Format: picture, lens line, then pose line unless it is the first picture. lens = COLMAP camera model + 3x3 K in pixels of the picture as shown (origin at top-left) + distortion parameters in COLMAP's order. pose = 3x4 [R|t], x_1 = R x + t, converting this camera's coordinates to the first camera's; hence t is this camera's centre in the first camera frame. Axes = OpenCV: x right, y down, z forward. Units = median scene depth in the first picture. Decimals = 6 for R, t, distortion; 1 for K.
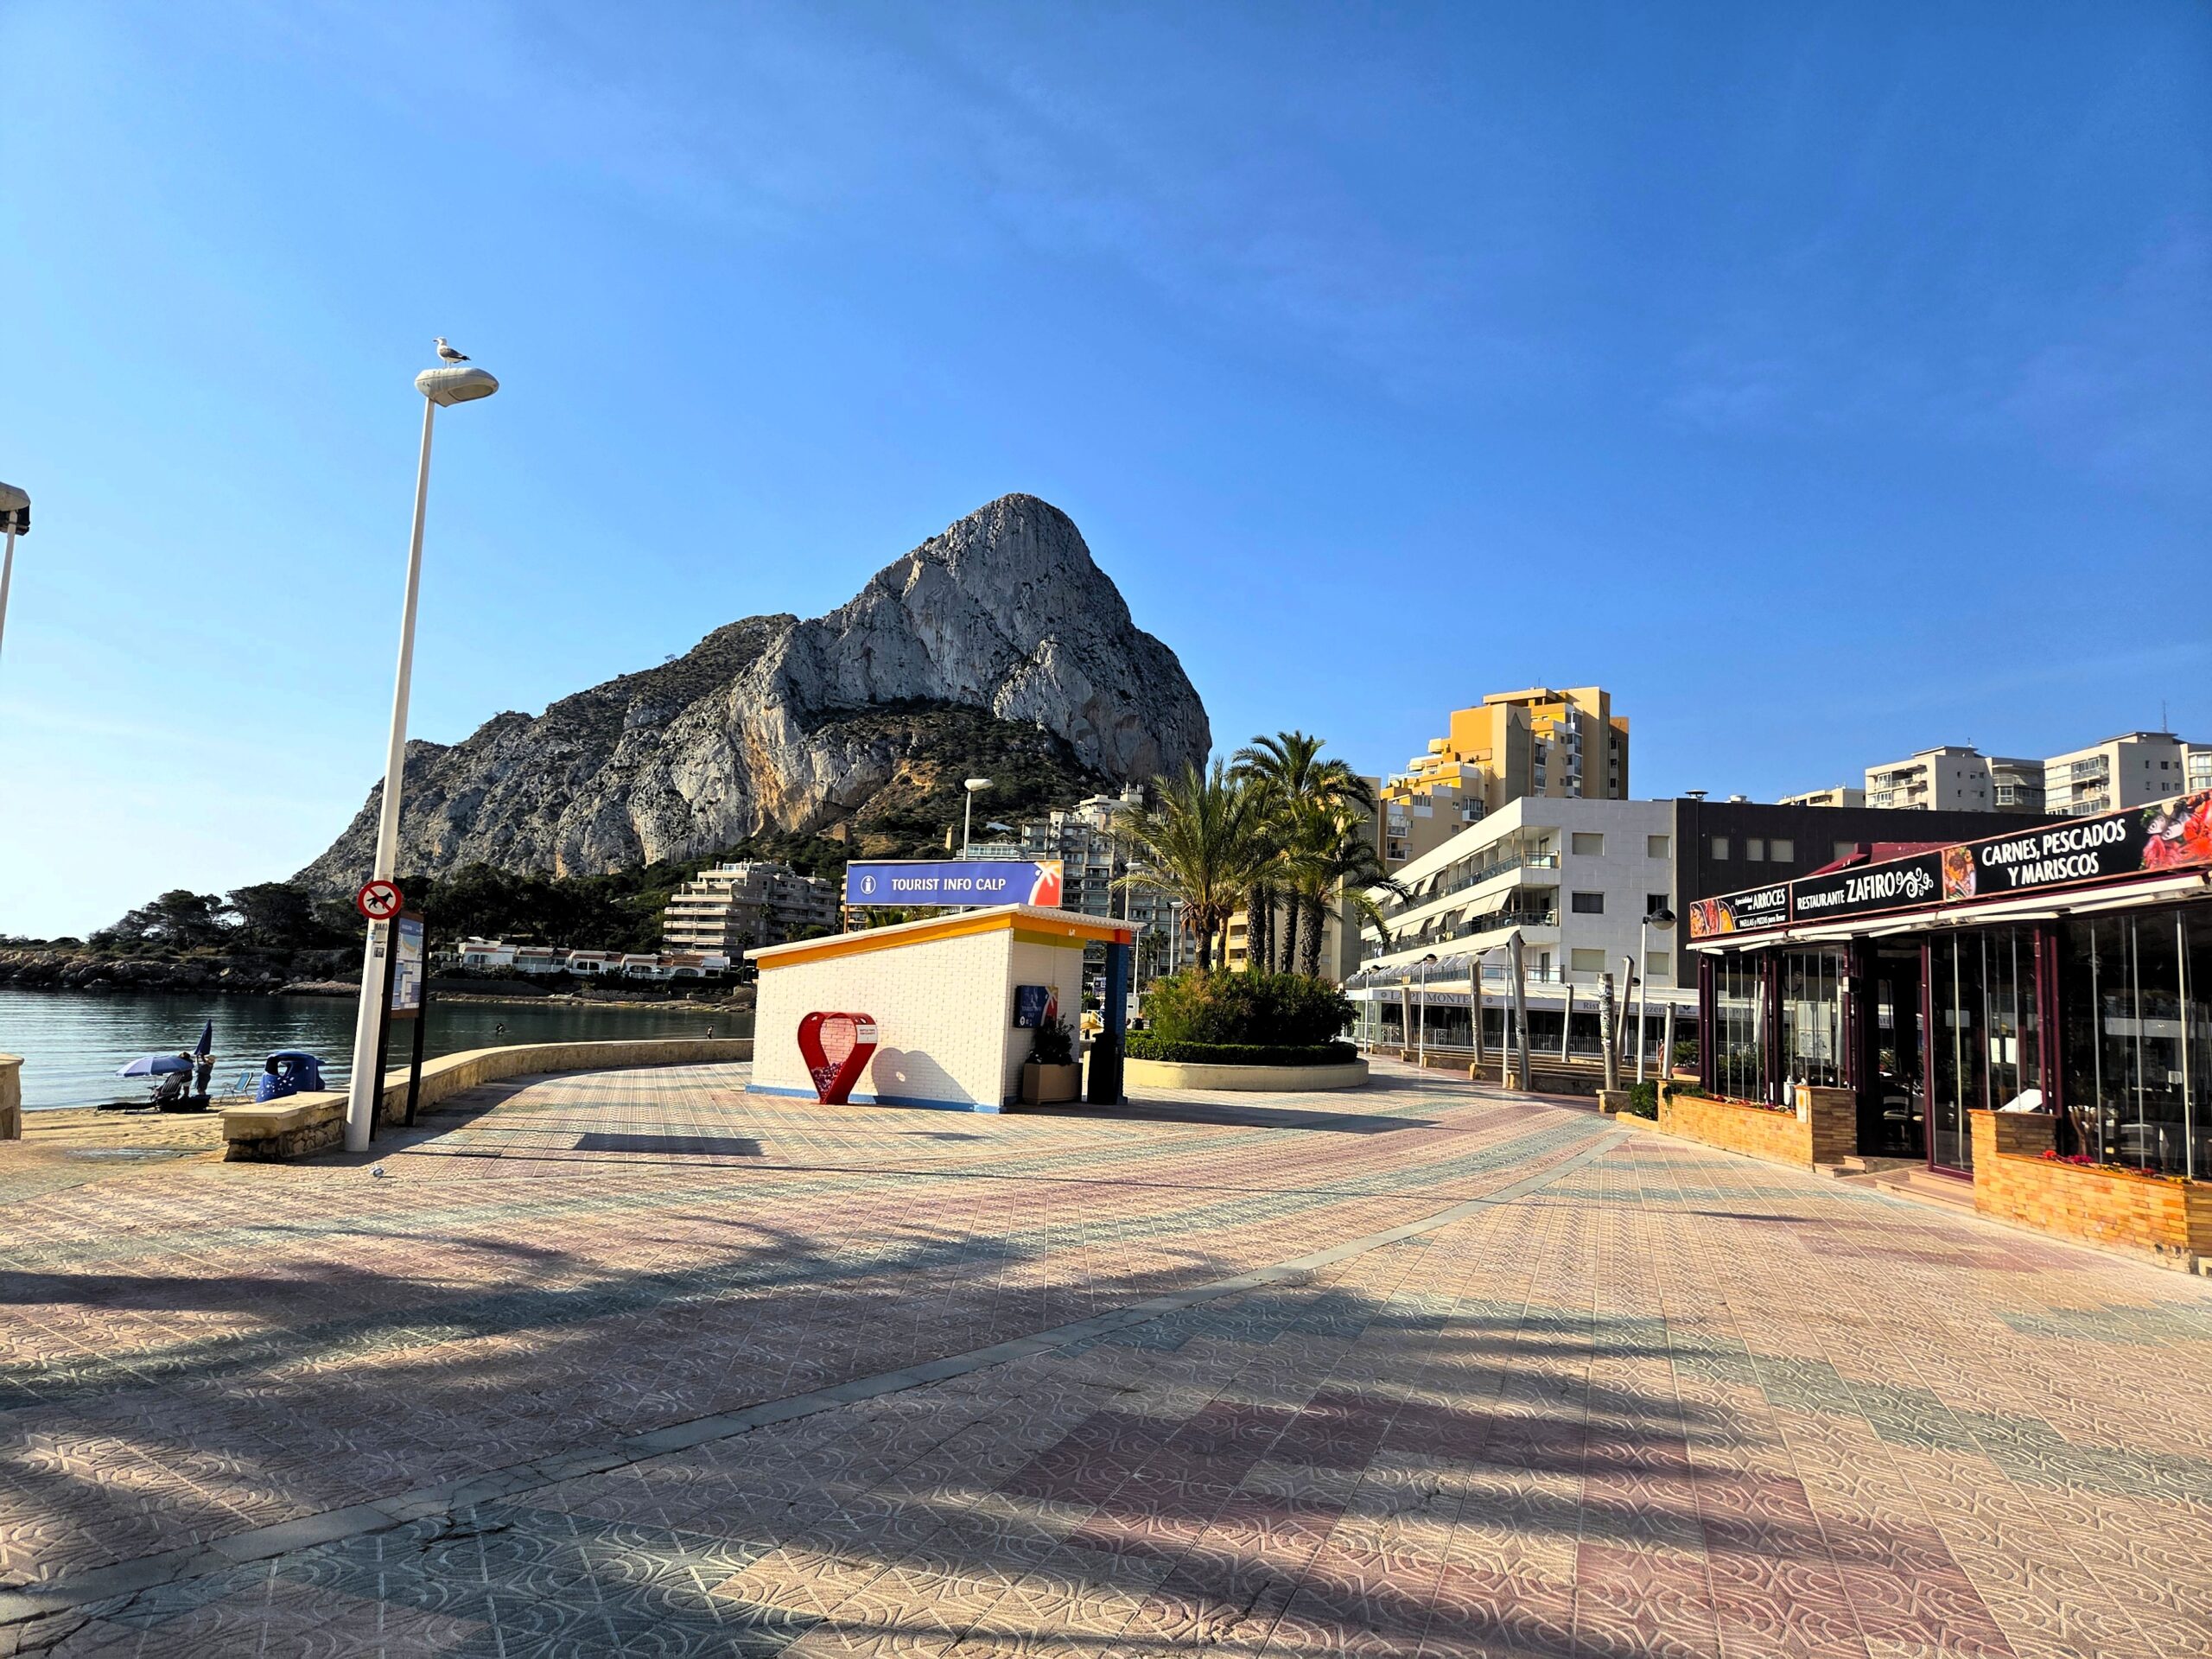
lens RADIAL K [[1468.7, 0, 1126.8], [0, 1468.7, 822.8], [0, 0, 1]] dist [0.077095, -0.064280]
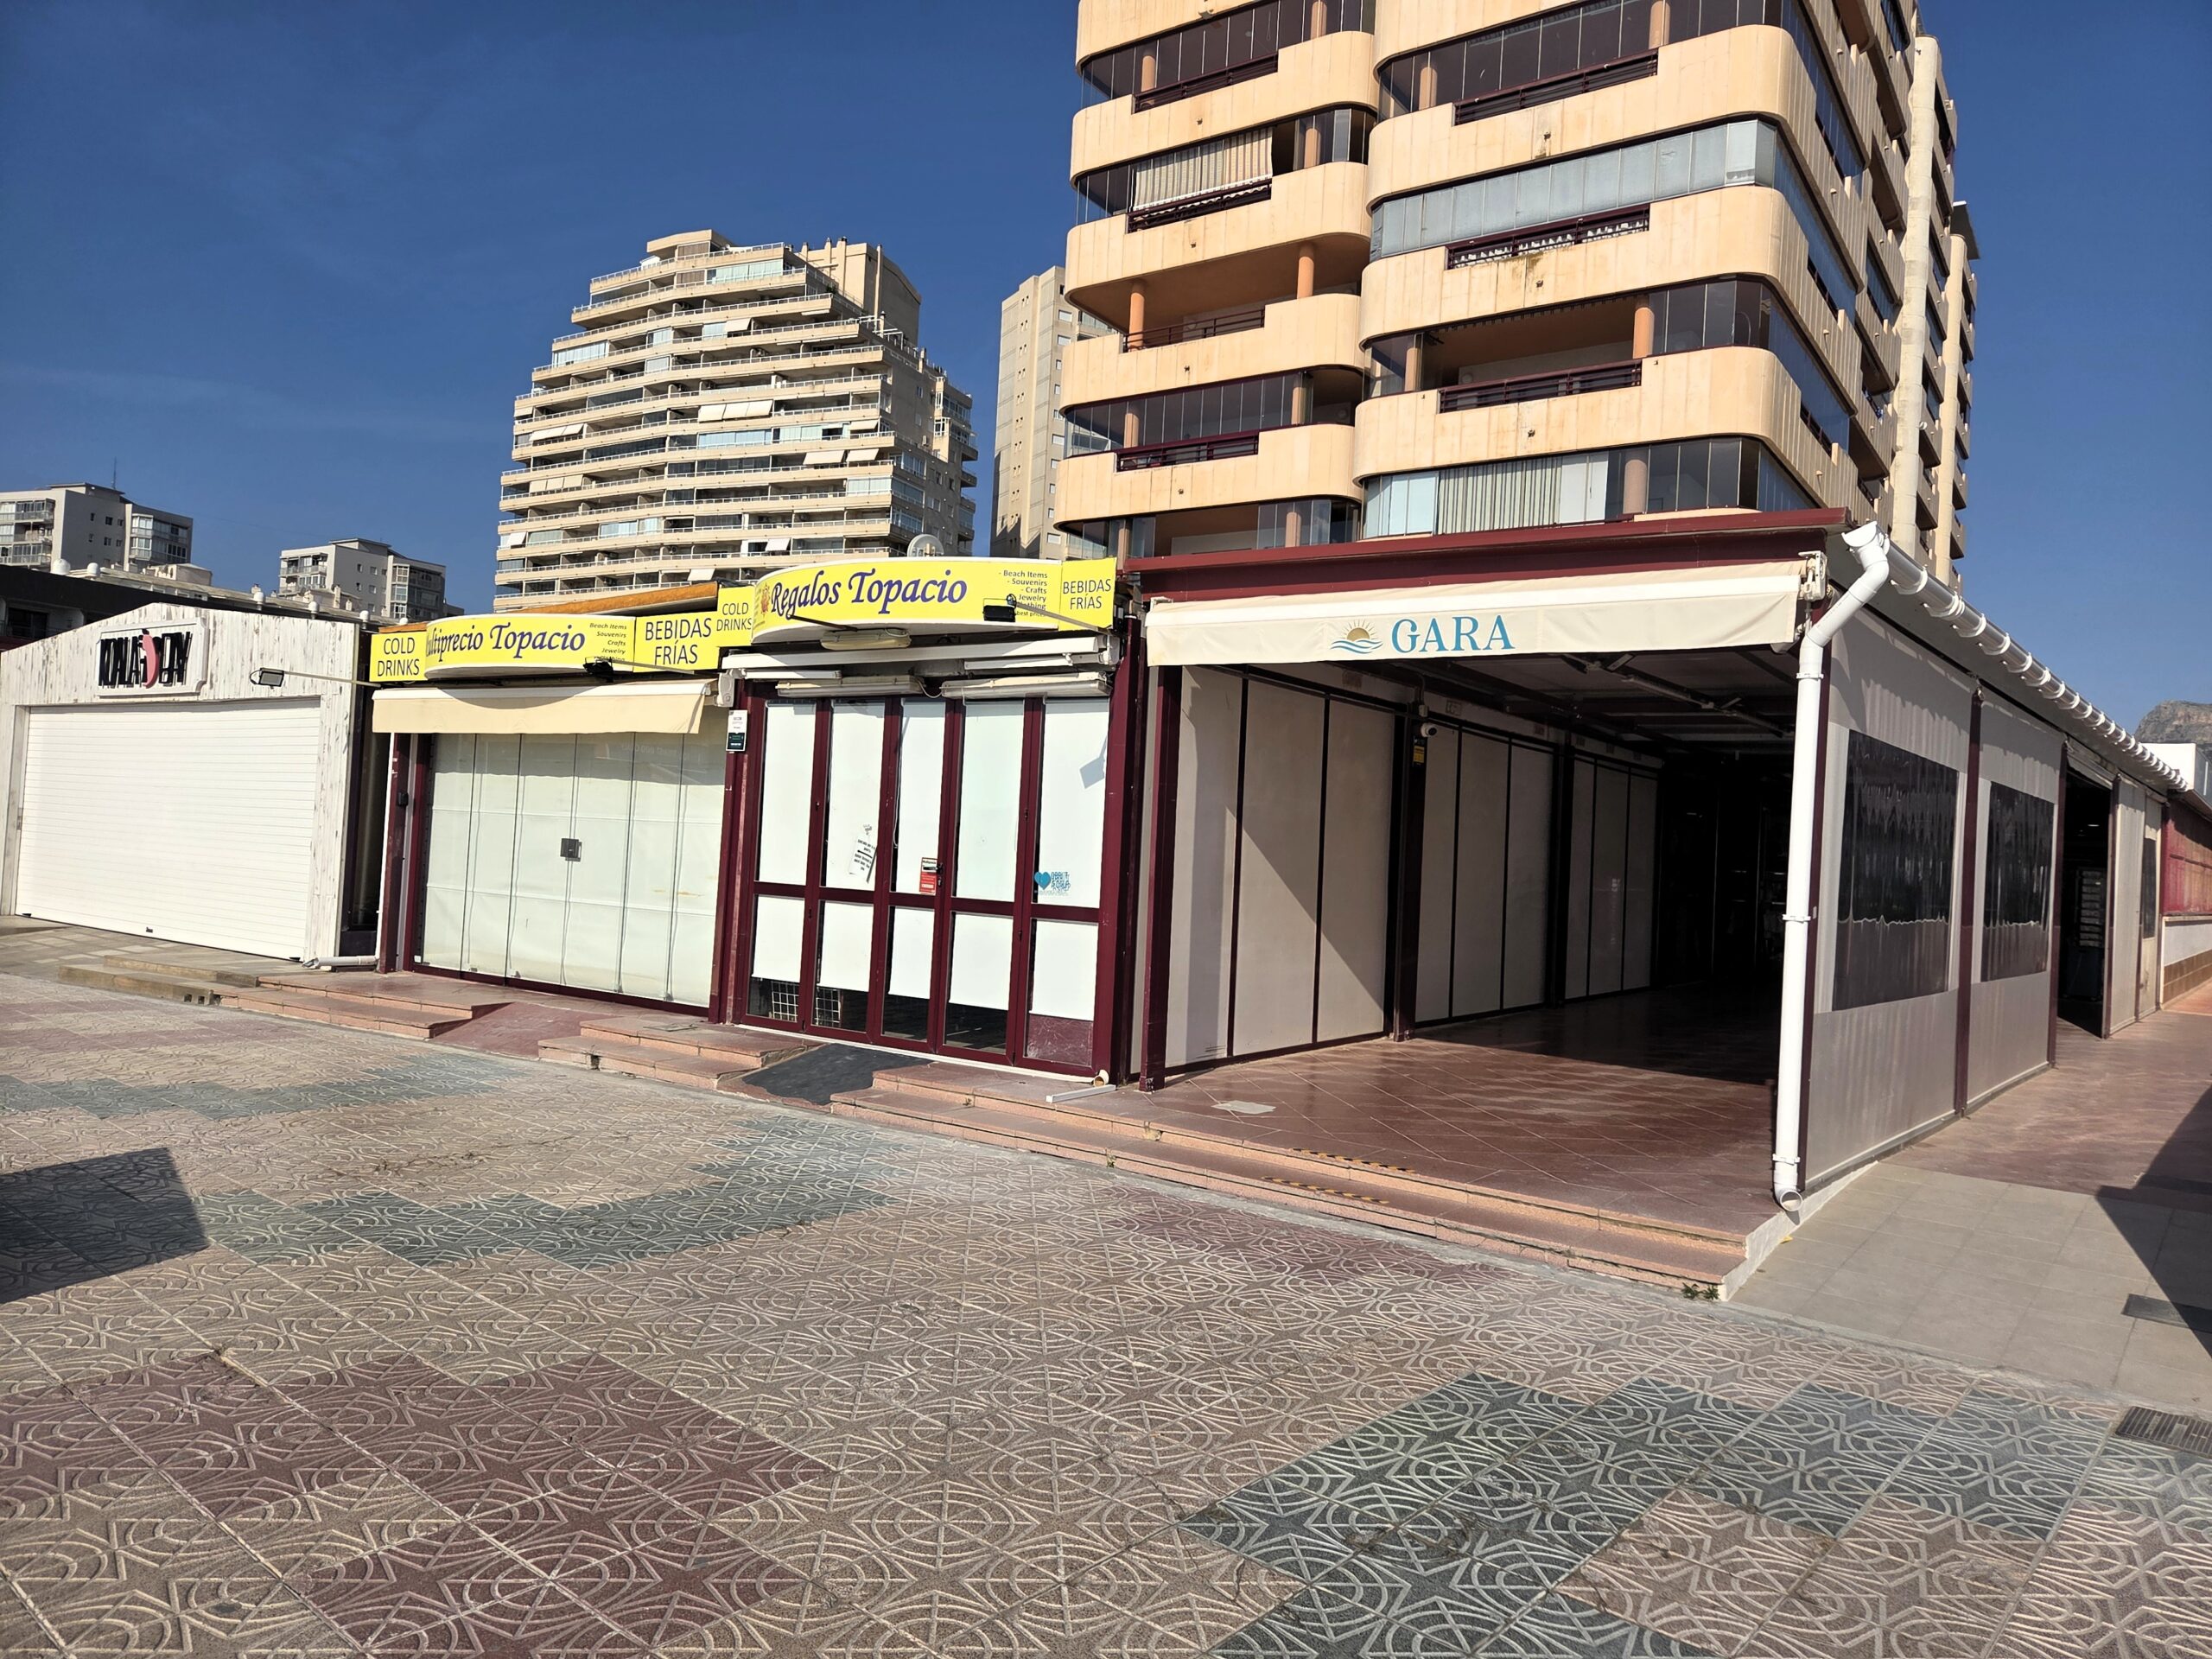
lens RADIAL K [[1468.7, 0, 1126.8], [0, 1468.7, 822.8], [0, 0, 1]] dist [0.077095, -0.064280]
pose [[0.378246, -0.012116, 0.925626, -0.059730], [-0.144232, 0.986931, 0.071857, -0.055461], [-0.914400, -0.160685, 0.371555, -0.454284]]
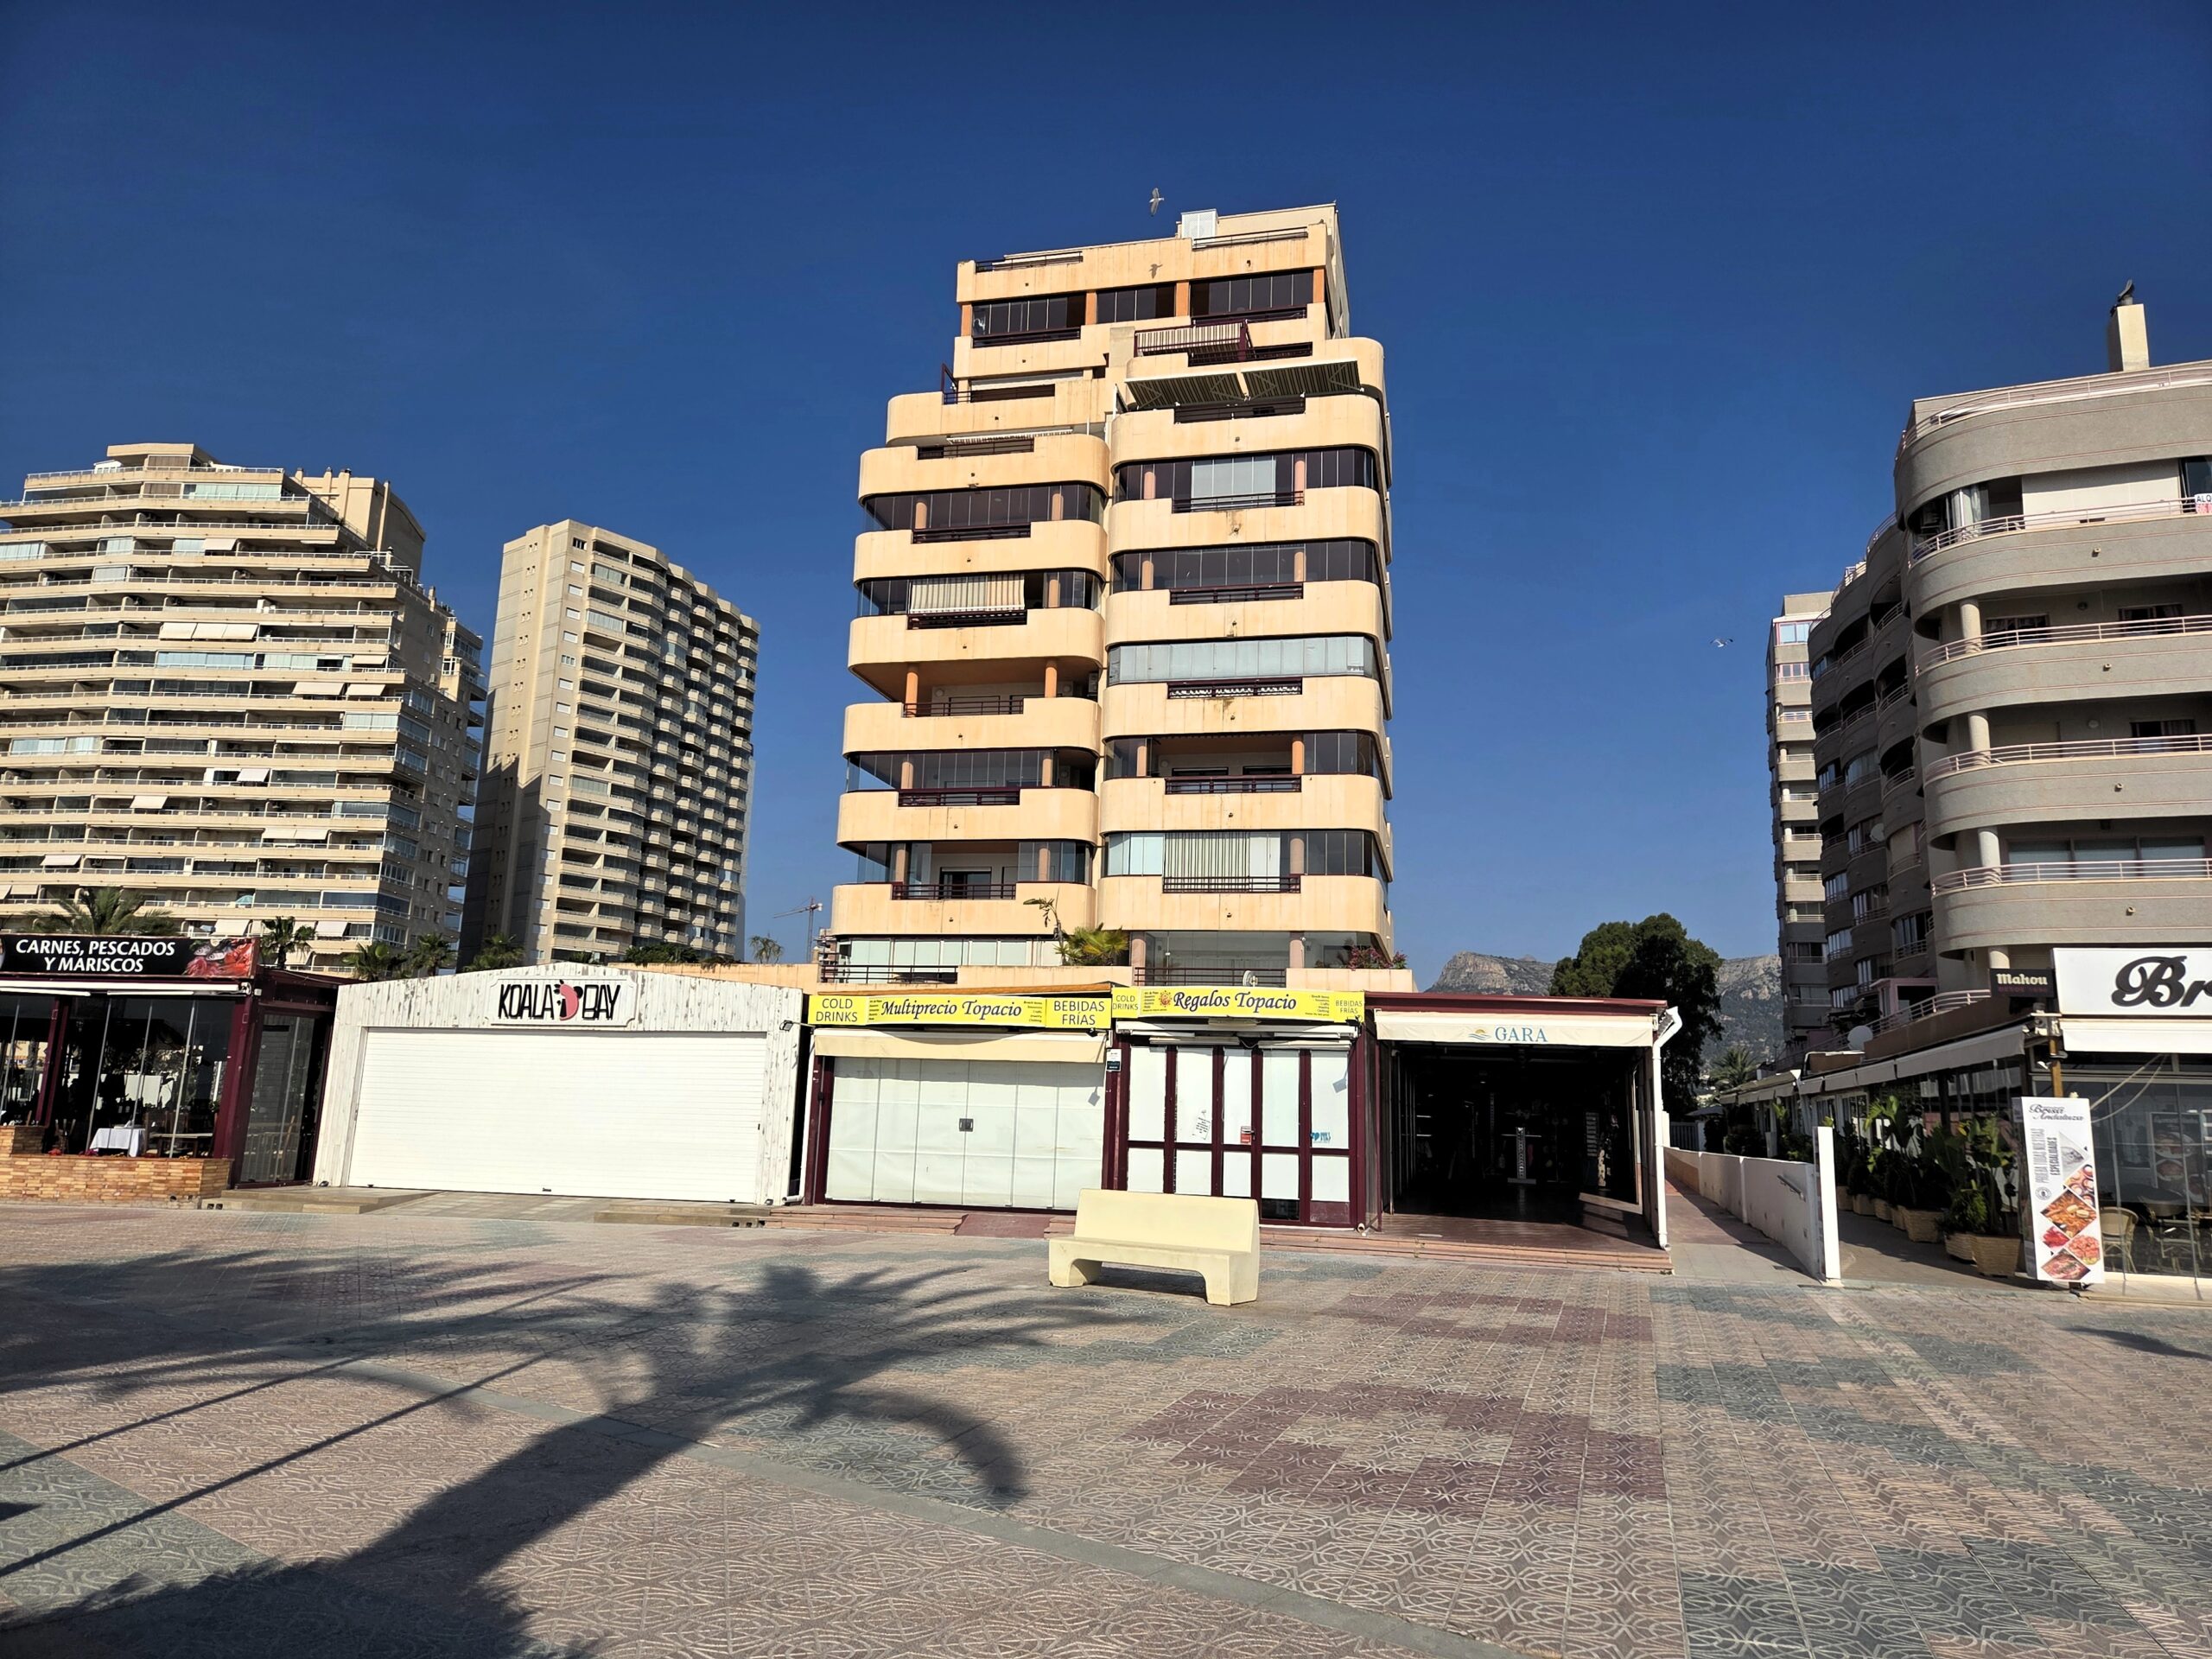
lens RADIAL K [[1468.7, 0, 1126.8], [0, 1468.7, 822.8], [0, 0, 1]] dist [0.077095, -0.064280]
pose [[0.007388, 0.145767, 0.989291, -0.809855], [-0.150464, 0.978217, -0.143012, -0.044045], [-0.988588, -0.147796, 0.029159, -0.055517]]
